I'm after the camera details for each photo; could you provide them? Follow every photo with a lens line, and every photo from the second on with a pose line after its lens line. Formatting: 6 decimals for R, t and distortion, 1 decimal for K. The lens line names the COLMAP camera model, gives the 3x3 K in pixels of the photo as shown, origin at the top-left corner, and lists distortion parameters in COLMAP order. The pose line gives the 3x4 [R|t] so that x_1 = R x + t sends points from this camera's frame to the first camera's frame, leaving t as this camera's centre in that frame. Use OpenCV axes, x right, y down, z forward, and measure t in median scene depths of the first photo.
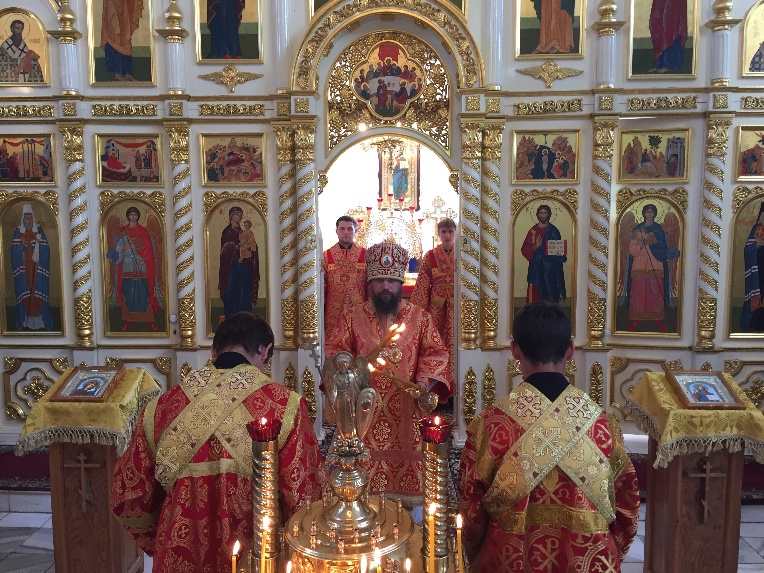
lens RADIAL K [[652.2, 0, 381.0], [0, 652.2, 287.4], [0, 0, 1]] dist [-0.014314, -0.021261]
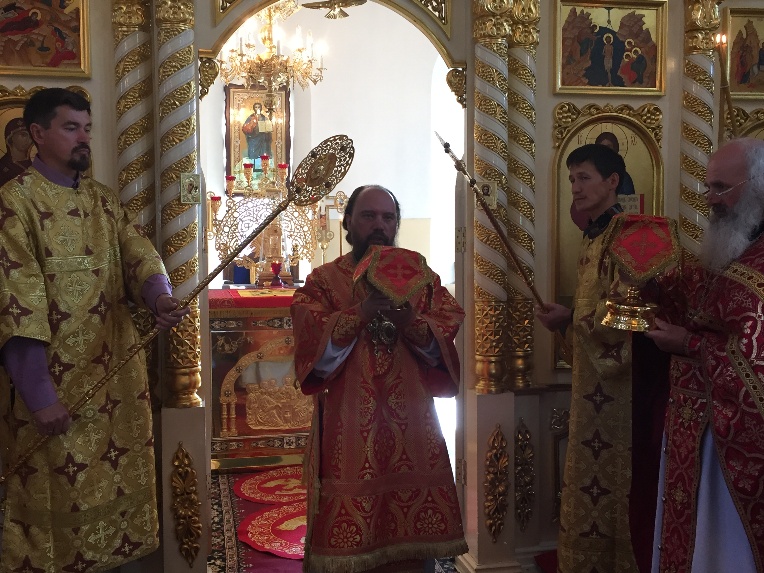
lens RADIAL K [[807.4, 0, 381.4], [0, 807.4, 285.1], [0, 0, 1]] dist [-0.003650, 0.000000]
pose [[0.969320, -0.013408, 0.245437, -0.115686], [0.025688, 0.998569, -0.046900, 0.035147], [-0.244457, 0.051766, 0.968277, 0.374004]]
